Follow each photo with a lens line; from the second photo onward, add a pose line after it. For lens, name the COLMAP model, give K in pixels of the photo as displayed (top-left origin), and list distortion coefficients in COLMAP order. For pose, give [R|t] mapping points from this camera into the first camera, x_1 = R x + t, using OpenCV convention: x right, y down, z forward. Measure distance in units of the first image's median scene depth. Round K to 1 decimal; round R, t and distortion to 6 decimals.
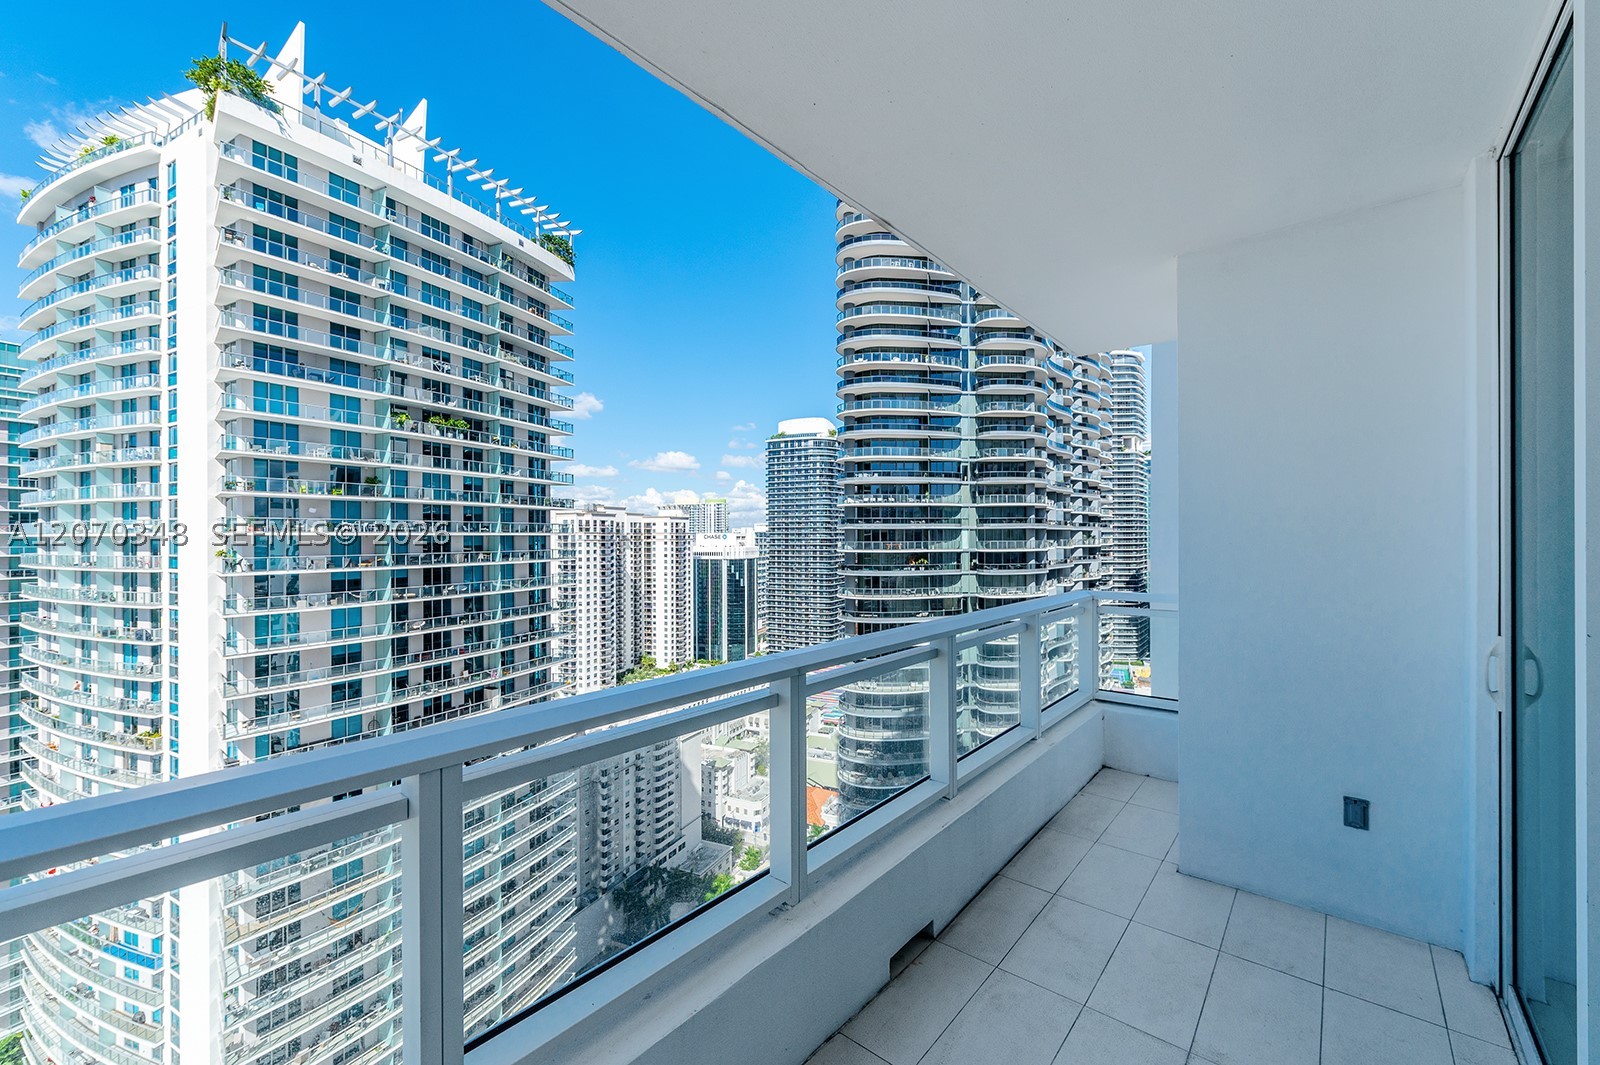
lens RADIAL K [[651.7, 0, 832.1], [0, 651.7, 534.4], [0, 0, 1]] dist [0.002514, 0.002335]
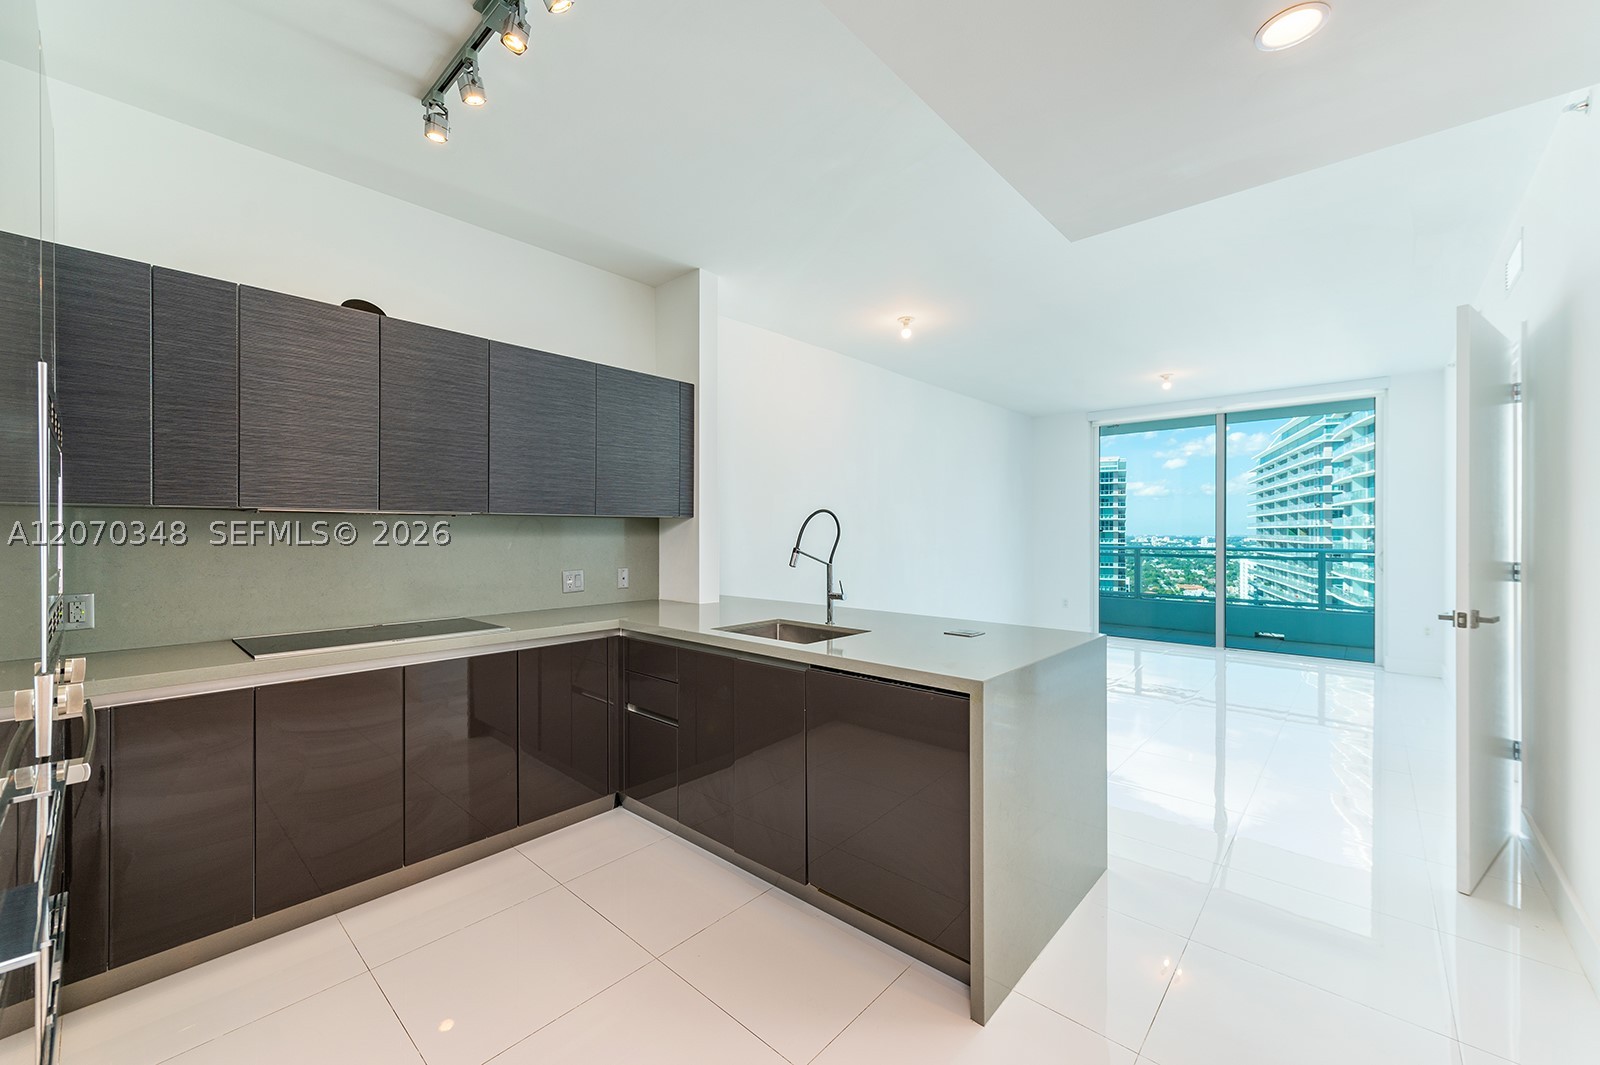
lens RADIAL K [[651.7, 0, 806.9], [0, 651.7, 530.7], [0, 0, 1]] dist [0.002514, 0.002335]
pose [[-0.013414, 0.003234, -0.999905, 0.119308], [0.003093, 0.999990, 0.003193, 0.000554], [0.999905, -0.003050, -0.013424, -0.051257]]
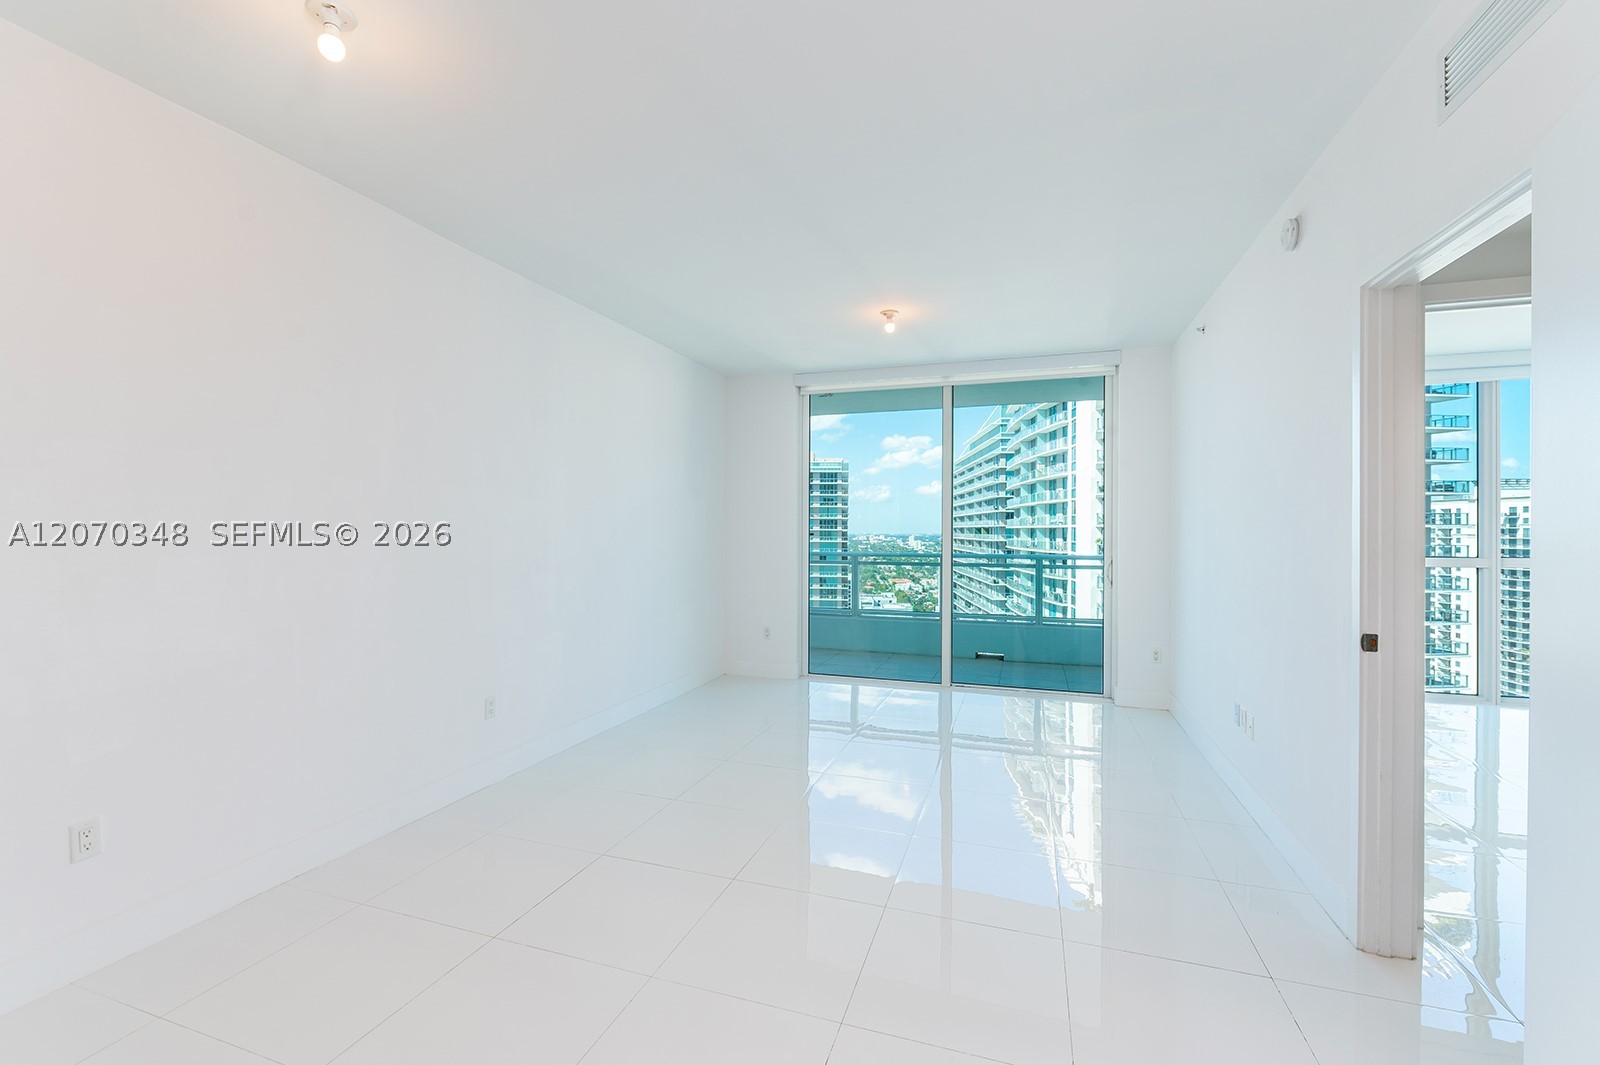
lens RADIAL K [[678.0, 0, 806.6], [0, 678.0, 529.8], [0, 0, 1]] dist [0.014393, 0.000180]
pose [[0.371050, 0.005100, -0.928599, 0.094512], [-0.000893, 0.999986, 0.005136, 0.000249], [0.928612, -0.001076, 0.371050, -0.038597]]
